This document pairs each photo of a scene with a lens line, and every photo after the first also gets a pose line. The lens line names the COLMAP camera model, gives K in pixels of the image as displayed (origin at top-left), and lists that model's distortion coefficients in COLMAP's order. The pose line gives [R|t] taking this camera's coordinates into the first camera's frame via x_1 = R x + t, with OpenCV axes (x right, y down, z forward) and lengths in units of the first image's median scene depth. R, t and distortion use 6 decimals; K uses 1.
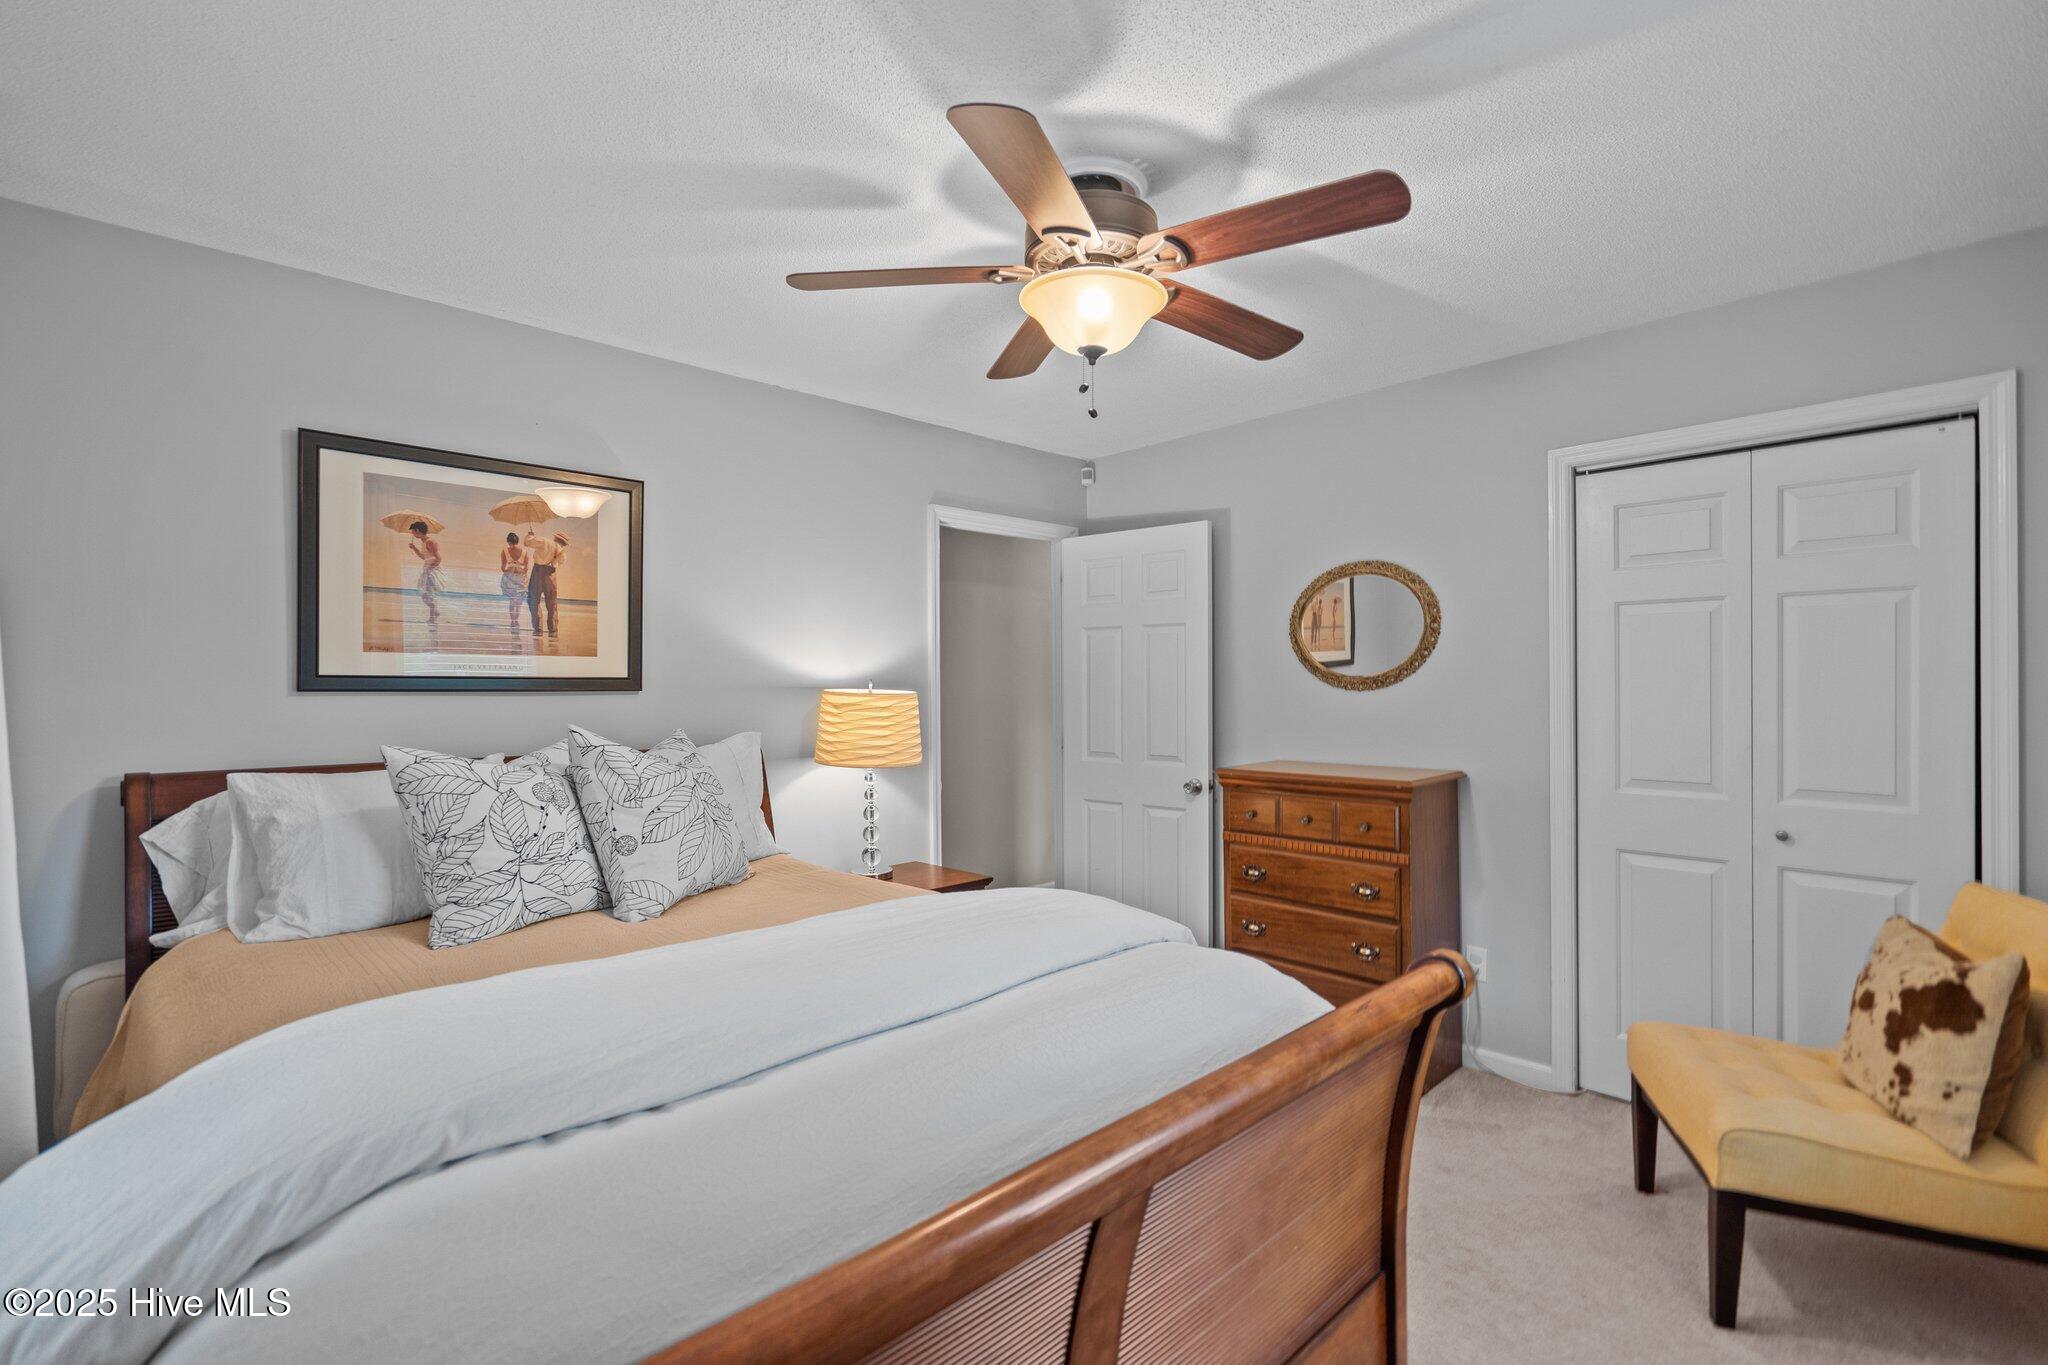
lens RADIAL K [[934.9, 0, 1024.1], [0, 934.9, 678.5], [0, 0, 1]] dist [-0.005464, 0.002295]
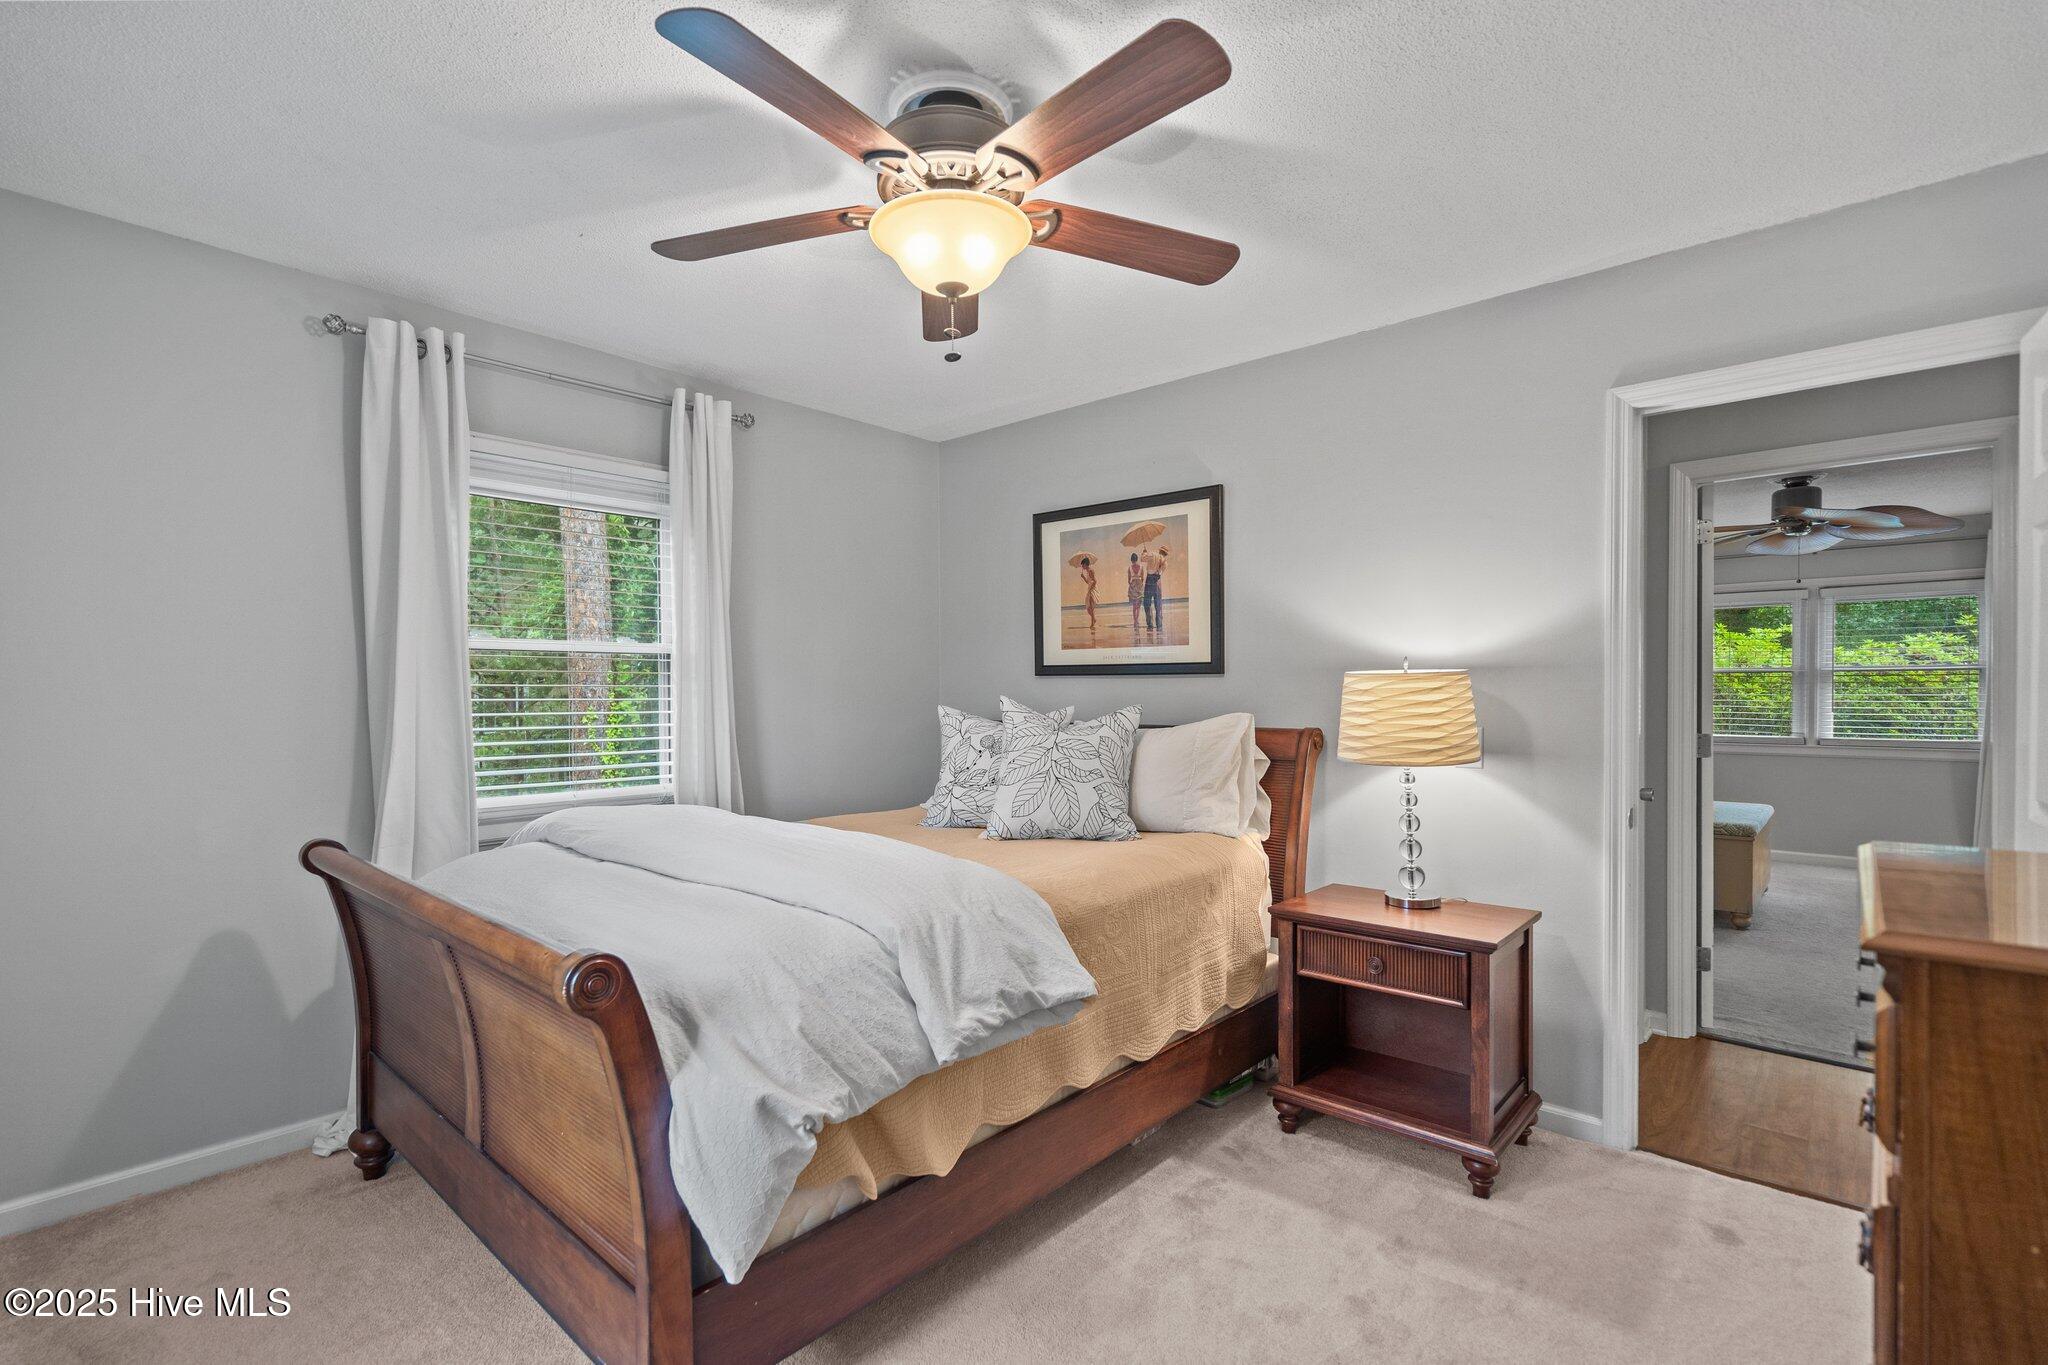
lens RADIAL K [[934.9, 0, 1024.8], [0, 934.9, 698.3], [0, 0, 1]] dist [-0.005464, 0.002295]
pose [[0.073288, 0.009863, -0.997262, 0.738096], [0.008927, 0.999905, 0.010545, 0.030861], [0.997271, -0.009675, 0.073193, 0.743891]]
